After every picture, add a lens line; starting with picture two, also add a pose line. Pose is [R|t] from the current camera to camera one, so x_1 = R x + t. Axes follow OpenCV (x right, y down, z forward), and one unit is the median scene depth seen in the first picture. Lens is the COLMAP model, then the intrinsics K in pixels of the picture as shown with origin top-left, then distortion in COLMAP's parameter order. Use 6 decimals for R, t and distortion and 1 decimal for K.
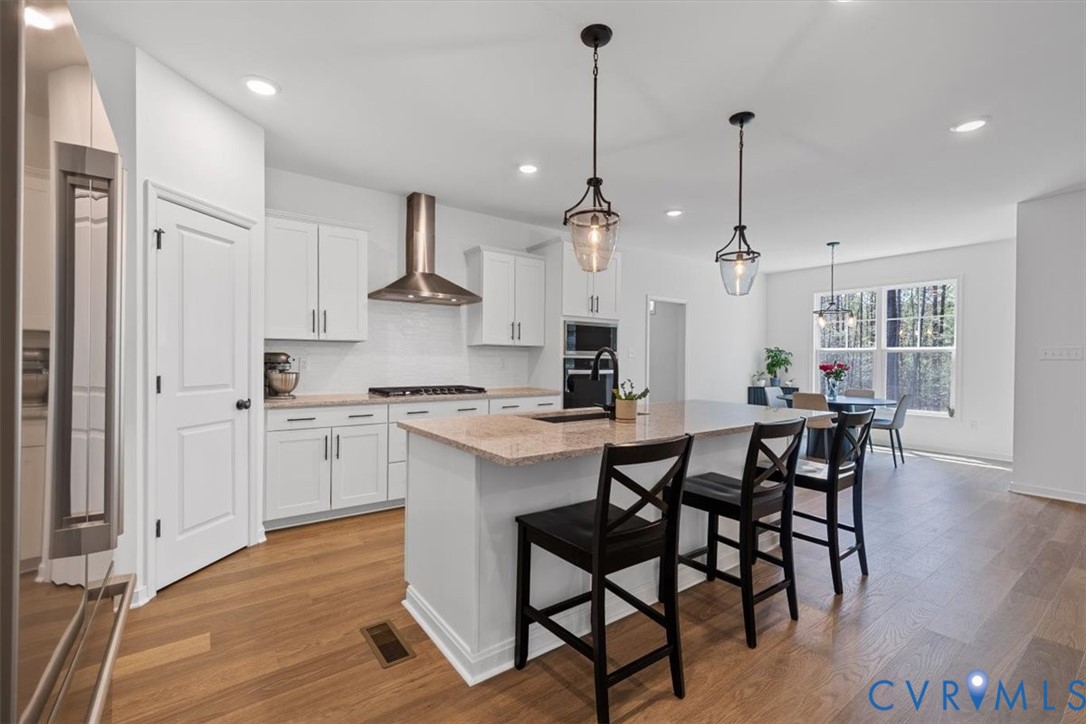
lens RADIAL K [[470.5, 0, 543.1], [0, 470.5, 360.0], [0, 0, 1]] dist [0.008795, 0.000349]
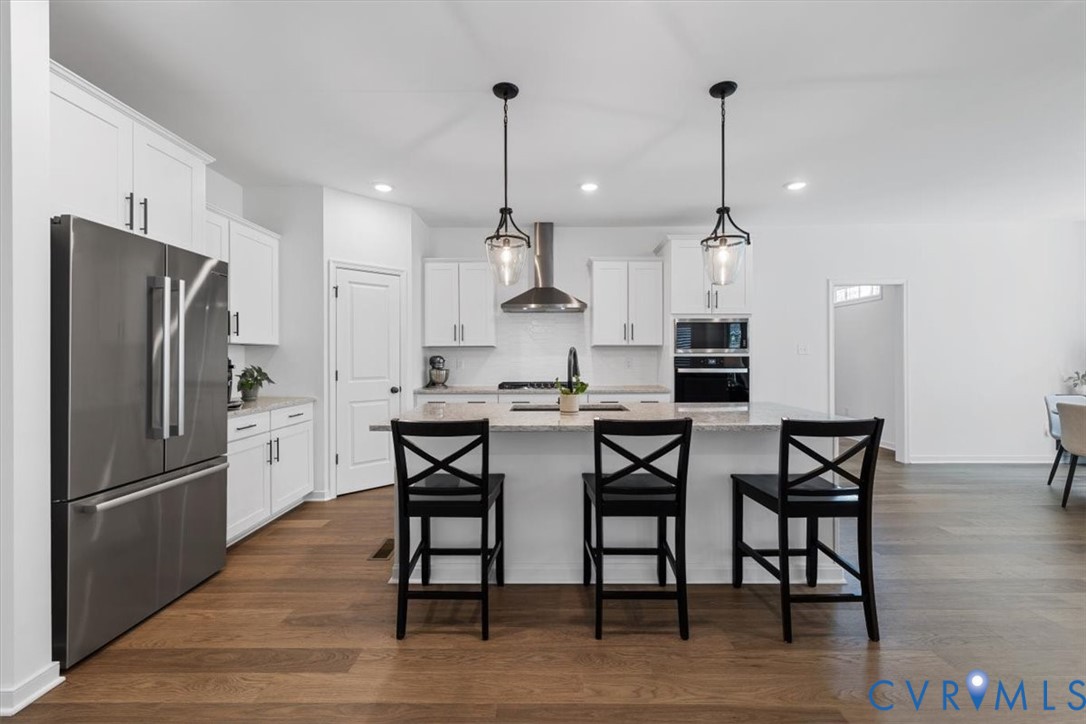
lens RADIAL K [[470.5, 0, 562.1], [0, 470.5, 356.6], [0, 0, 1]] dist [0.008795, 0.000349]
pose [[0.798428, -0.013888, -0.601930, 0.566968], [0.009992, 0.999902, -0.009816, 0.004360], [0.602007, 0.001823, 0.798489, 0.076441]]
